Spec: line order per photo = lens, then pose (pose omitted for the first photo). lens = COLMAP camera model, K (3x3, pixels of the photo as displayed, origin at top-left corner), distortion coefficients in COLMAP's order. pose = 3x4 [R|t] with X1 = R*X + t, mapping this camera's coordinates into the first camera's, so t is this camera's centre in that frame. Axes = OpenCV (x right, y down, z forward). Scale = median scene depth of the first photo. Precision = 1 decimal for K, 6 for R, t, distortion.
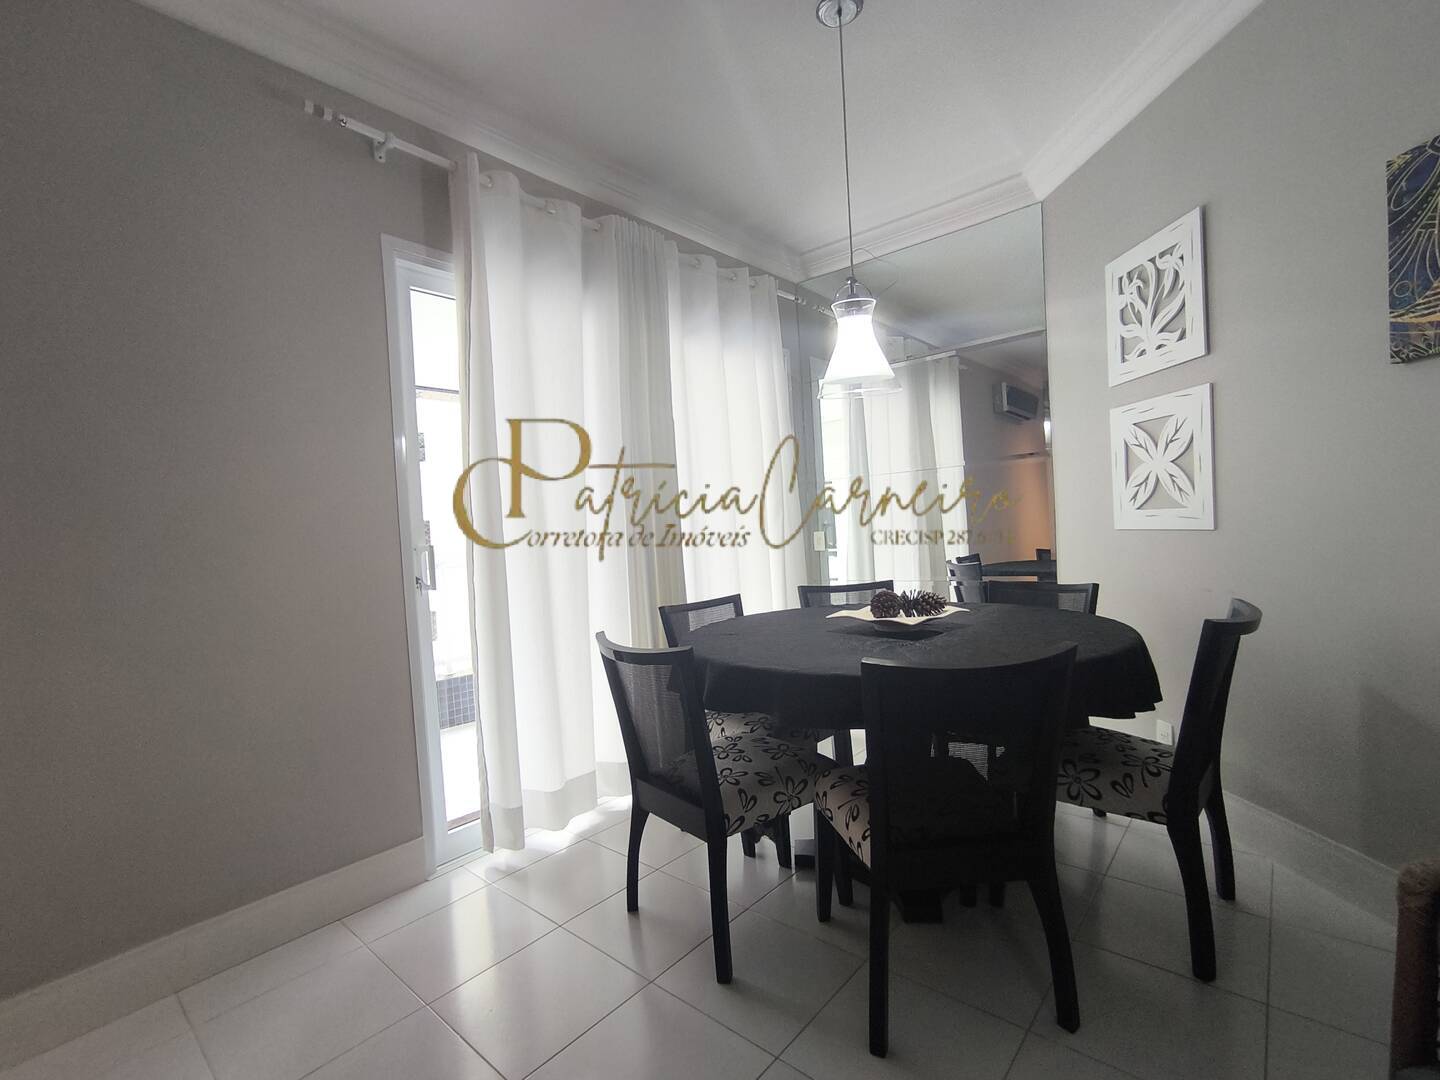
lens RADIAL K [[654.1, 0, 716.8], [0, 654.1, 537.6], [0, 0, 1]] dist [-0.002695, 0.002451]
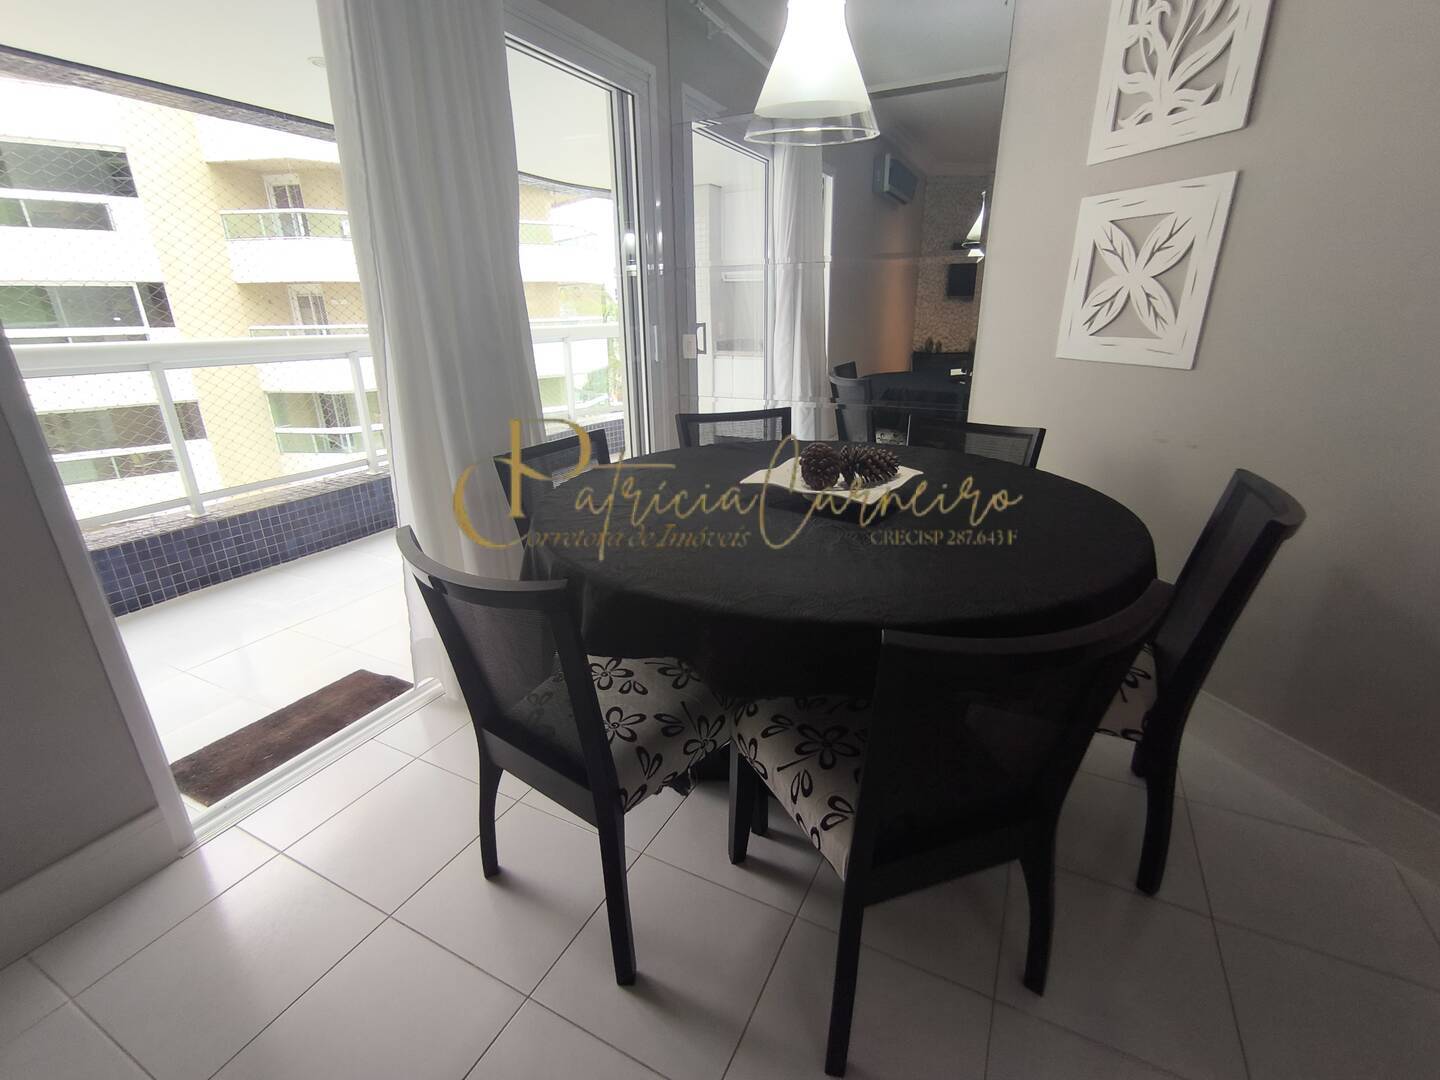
lens RADIAL K [[654.1, 0, 720.5], [0, 654.1, 541.3], [0, 0, 1]] dist [-0.002695, 0.002451]
pose [[0.968351, -0.044209, 0.245644, -0.032477], [-0.036328, 0.948744, 0.313952, -0.041625], [-0.246933, -0.312940, 0.917111, 0.297139]]
